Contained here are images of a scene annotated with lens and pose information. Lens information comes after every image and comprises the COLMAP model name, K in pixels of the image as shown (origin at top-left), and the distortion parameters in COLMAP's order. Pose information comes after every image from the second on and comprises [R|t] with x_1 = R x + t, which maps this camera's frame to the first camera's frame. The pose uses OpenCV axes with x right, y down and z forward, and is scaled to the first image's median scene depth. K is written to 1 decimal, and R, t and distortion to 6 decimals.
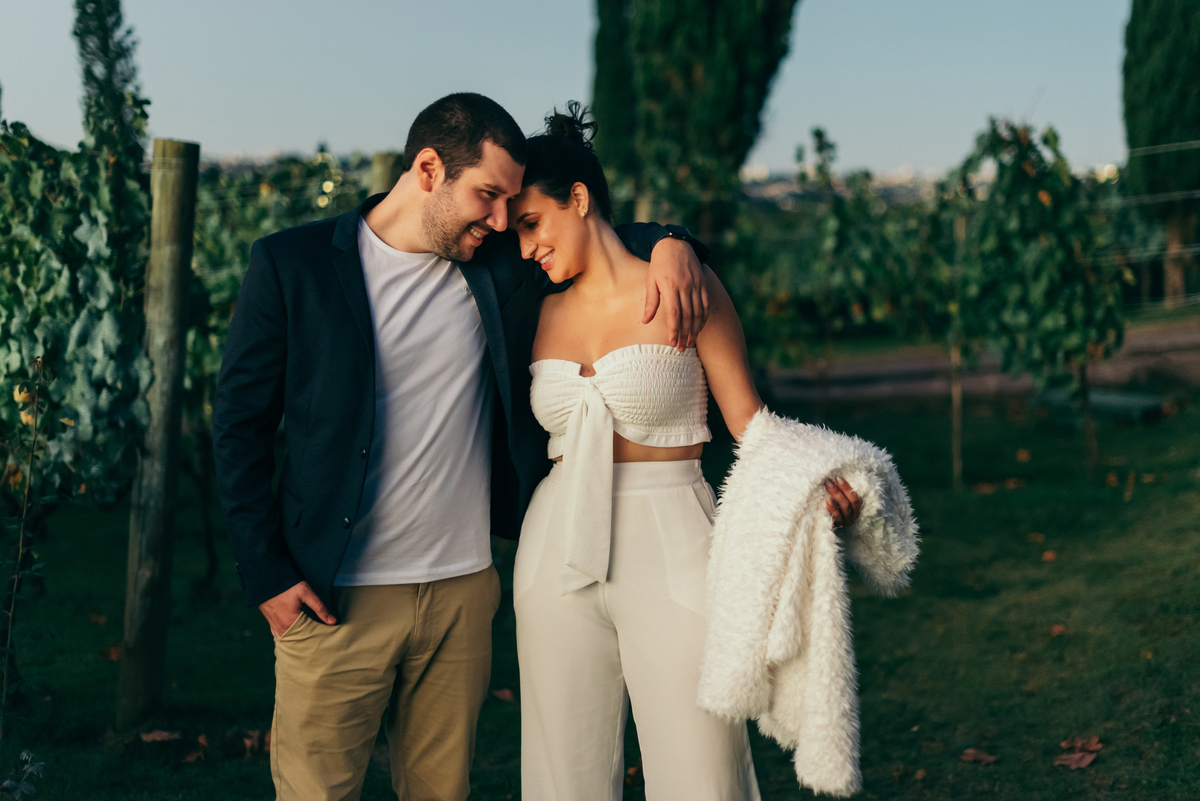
lens RADIAL K [[1686.8, 0, 600.9], [0, 1686.8, 404.1], [0, 0, 1]] dist [-0.004919, 0.000000]
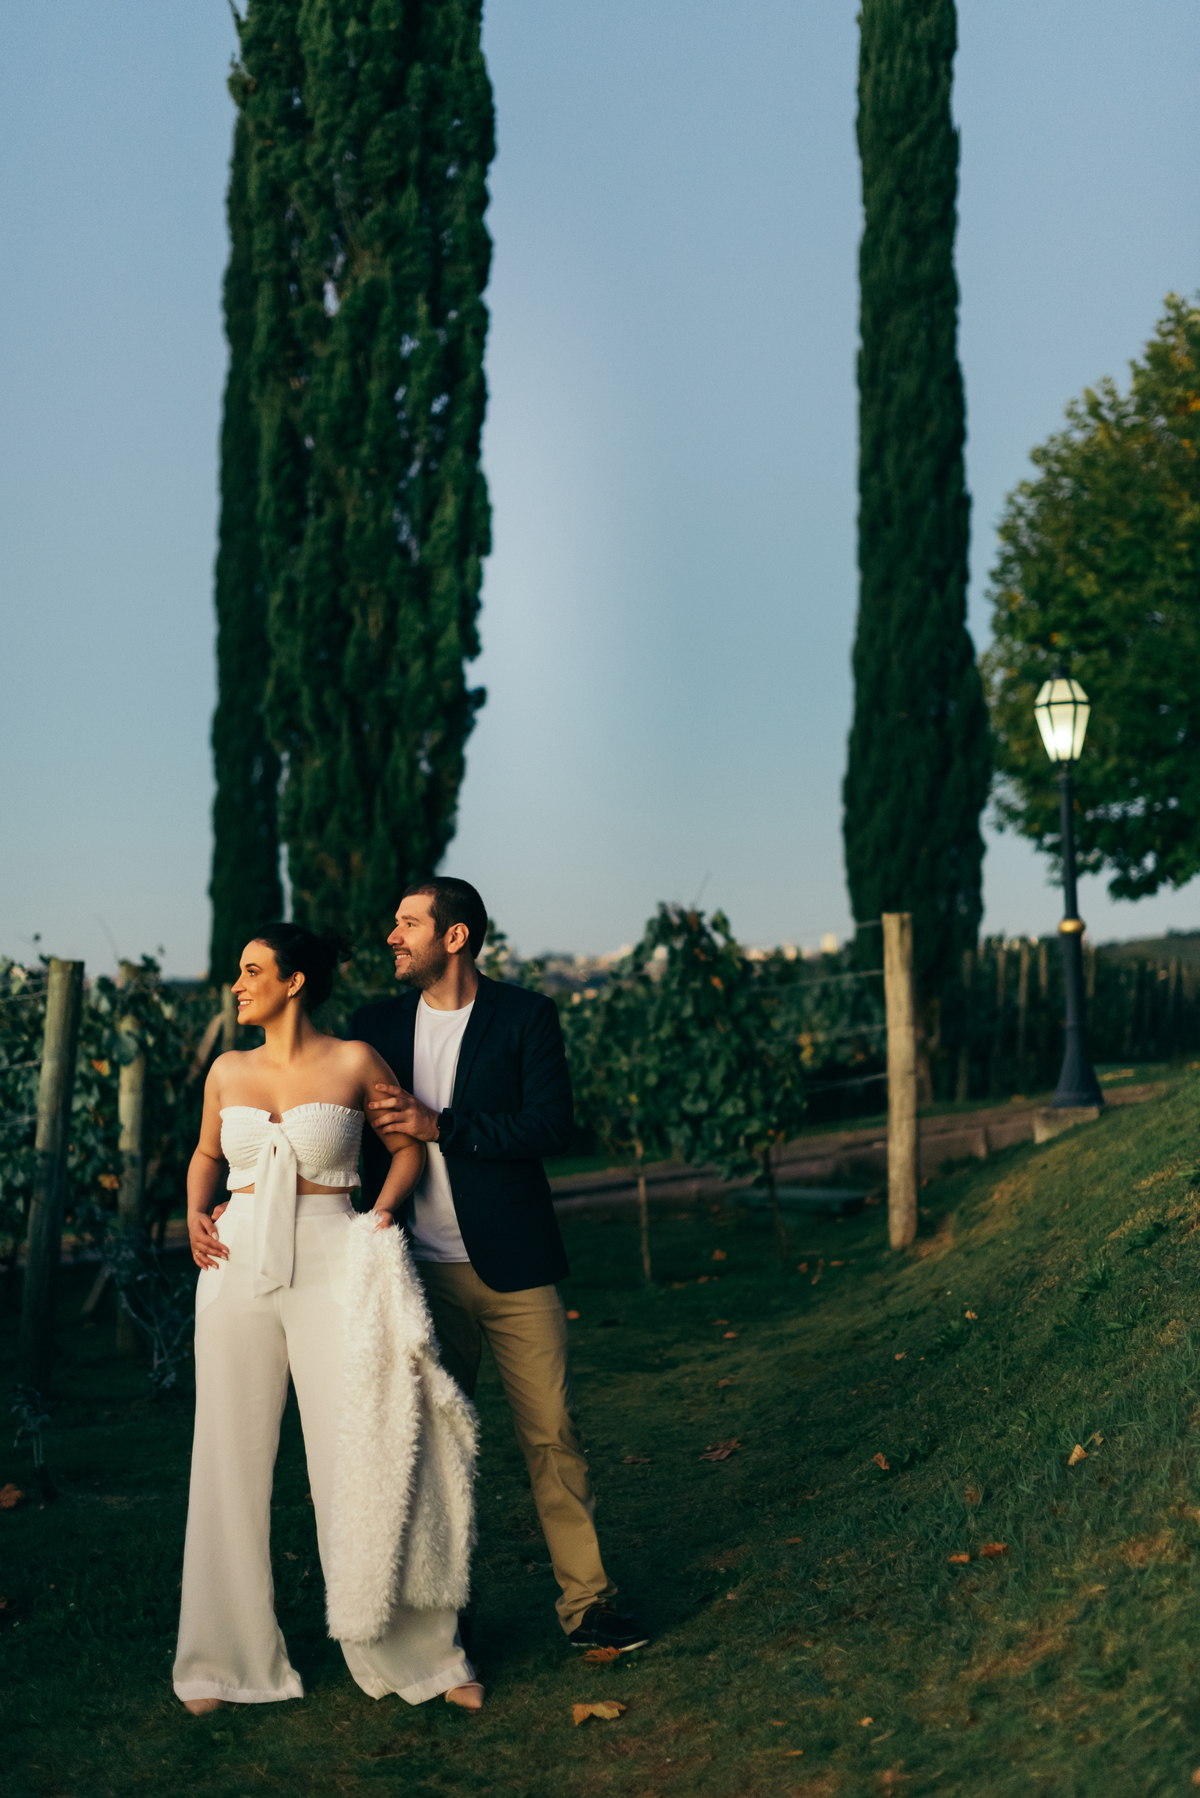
lens RADIAL K [[2527.4, 0, 602.2], [0, 2527.4, 900.9], [0, 0, 1]] dist [-0.004919, 0.000000]
pose [[0.986274, -0.025635, 0.163113, -0.042666], [0.051131, 0.986732, -0.154095, 0.054440], [-0.156998, 0.160320, 0.974499, -0.434474]]
